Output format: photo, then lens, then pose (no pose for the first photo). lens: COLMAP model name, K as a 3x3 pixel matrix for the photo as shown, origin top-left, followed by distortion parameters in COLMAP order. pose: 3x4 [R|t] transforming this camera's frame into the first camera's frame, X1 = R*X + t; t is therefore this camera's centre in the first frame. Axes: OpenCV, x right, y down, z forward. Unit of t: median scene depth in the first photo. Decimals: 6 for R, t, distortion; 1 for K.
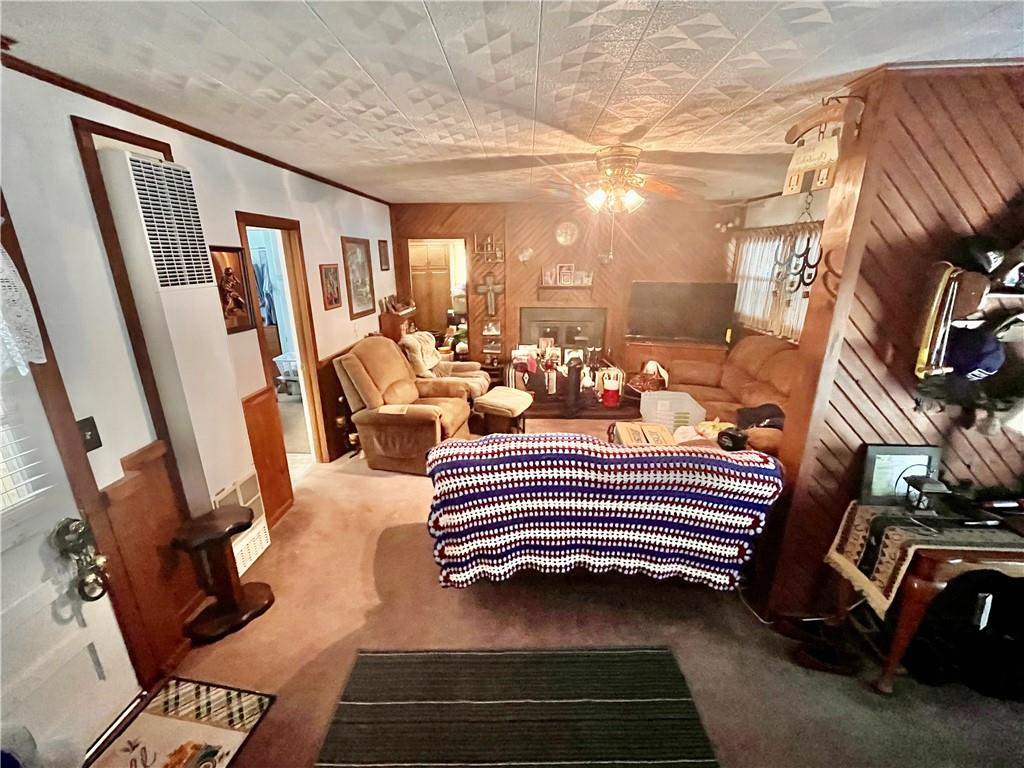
lens RADIAL K [[416.4, 0, 511.7], [0, 416.4, 382.4], [0, 0, 1]] dist [-0.000368, -0.000379]
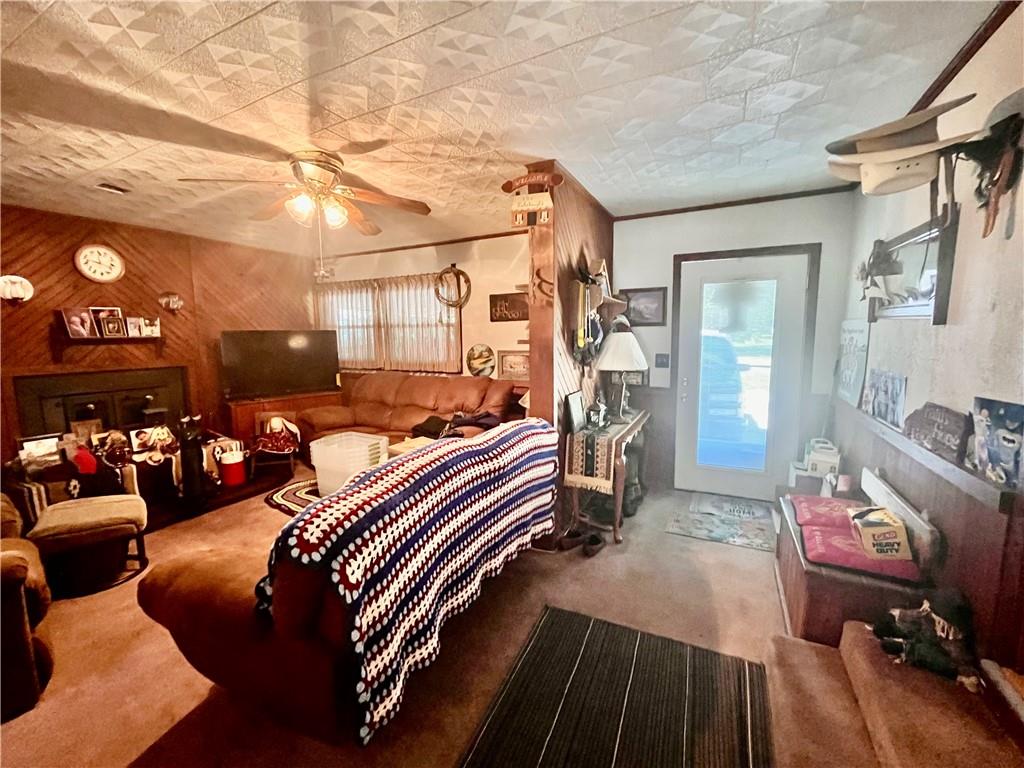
lens RADIAL K [[416.4, 0, 511.7], [0, 416.4, 382.4], [0, 0, 1]] dist [-0.000368, -0.000379]
pose [[0.424150, -0.109350, 0.898966, -0.549448], [0.273588, 0.961771, -0.012095, 0.057729], [-0.863277, 0.251076, 0.437852, 0.431403]]
